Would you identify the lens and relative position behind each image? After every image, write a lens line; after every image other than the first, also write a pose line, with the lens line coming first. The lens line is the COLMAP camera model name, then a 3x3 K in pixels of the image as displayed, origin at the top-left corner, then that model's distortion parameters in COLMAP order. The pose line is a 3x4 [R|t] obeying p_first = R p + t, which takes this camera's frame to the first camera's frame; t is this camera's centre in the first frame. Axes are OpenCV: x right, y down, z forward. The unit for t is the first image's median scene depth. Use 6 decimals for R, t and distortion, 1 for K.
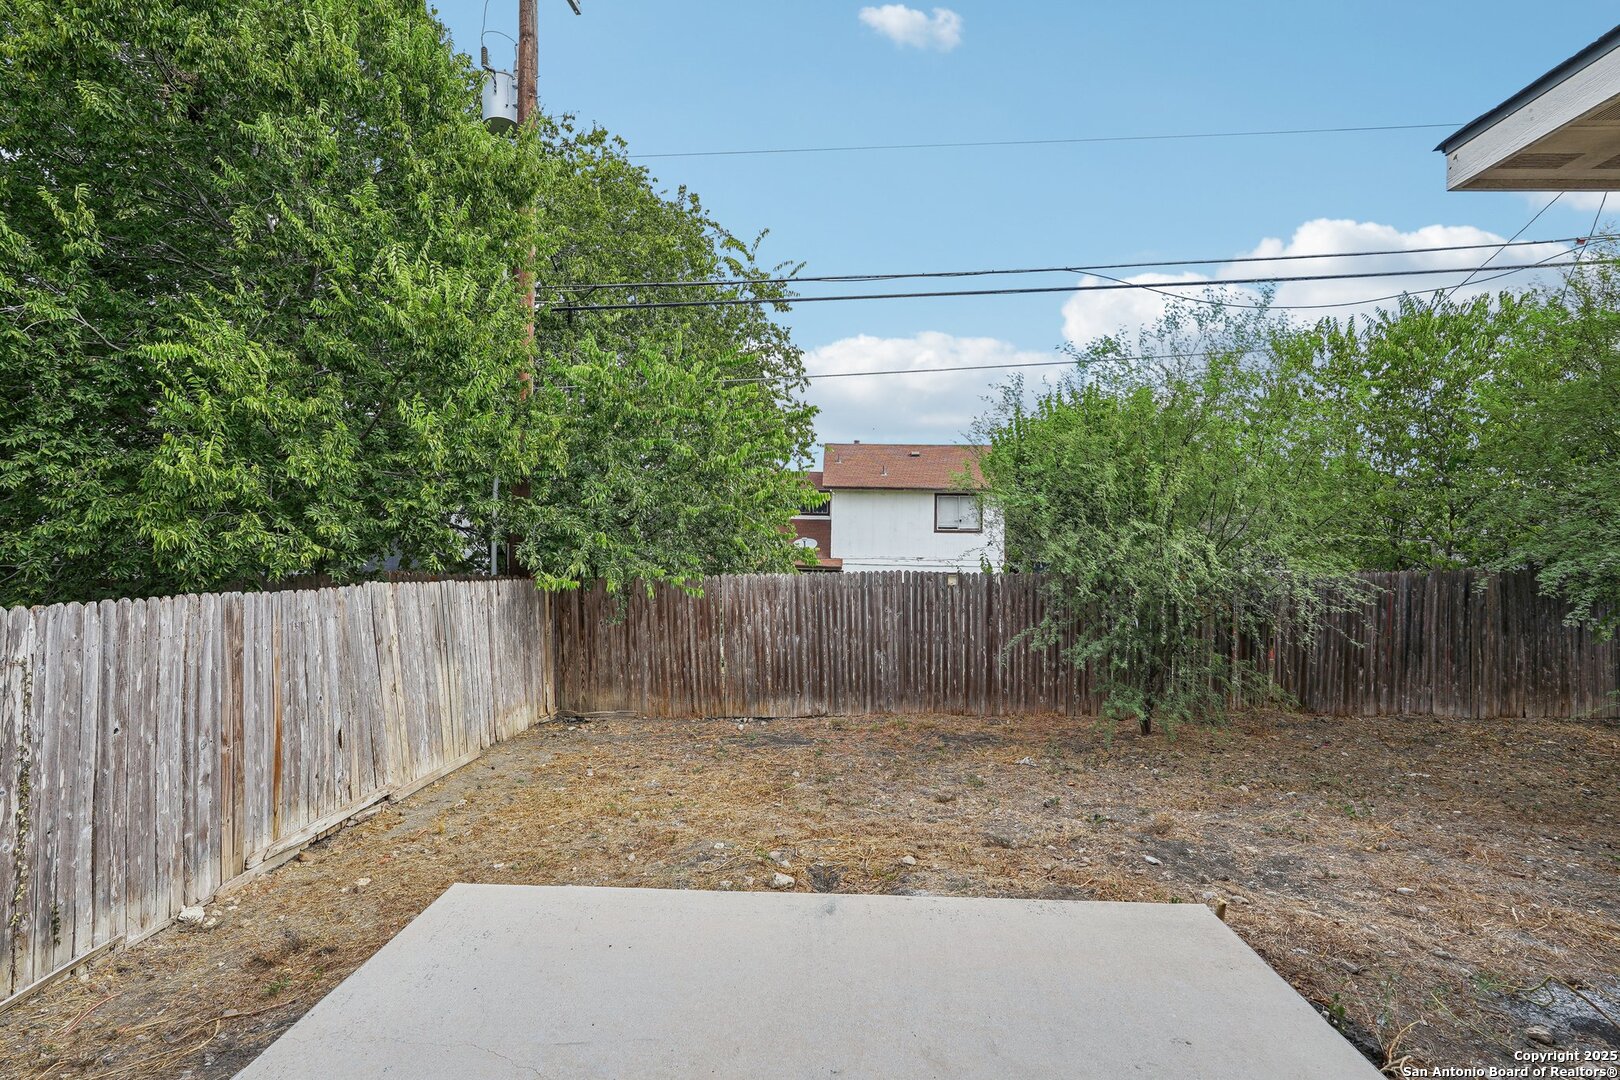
lens RADIAL K [[771.5, 0, 841.3], [0, 771.5, 509.3], [0, 0, 1]] dist [-0.004546, 0.000560]
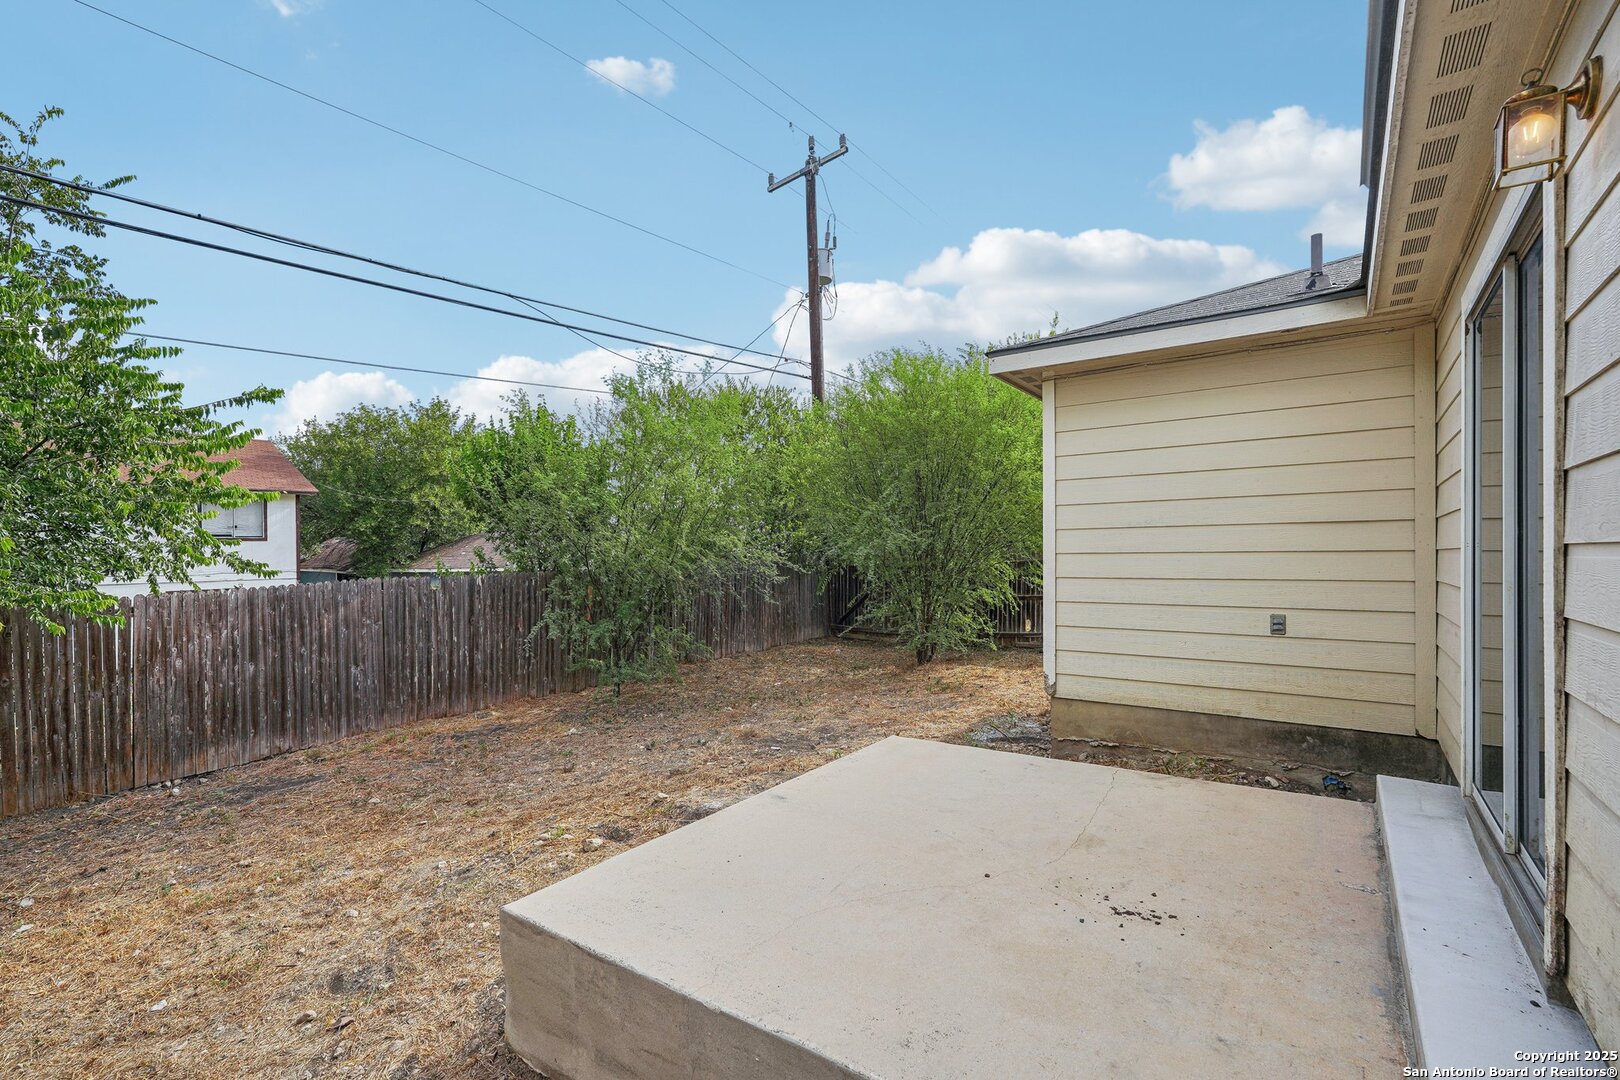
lens RADIAL K [[723.8, 0, 810.2], [0, 723.8, 531.6], [0, 0, 1]] dist [-0.000427, 0.000979]
pose [[0.558341, -0.001145, 0.829611, -0.364254], [-0.014707, 0.999828, 0.011278, 0.006500], [-0.829481, -0.018498, 0.558228, 0.077930]]
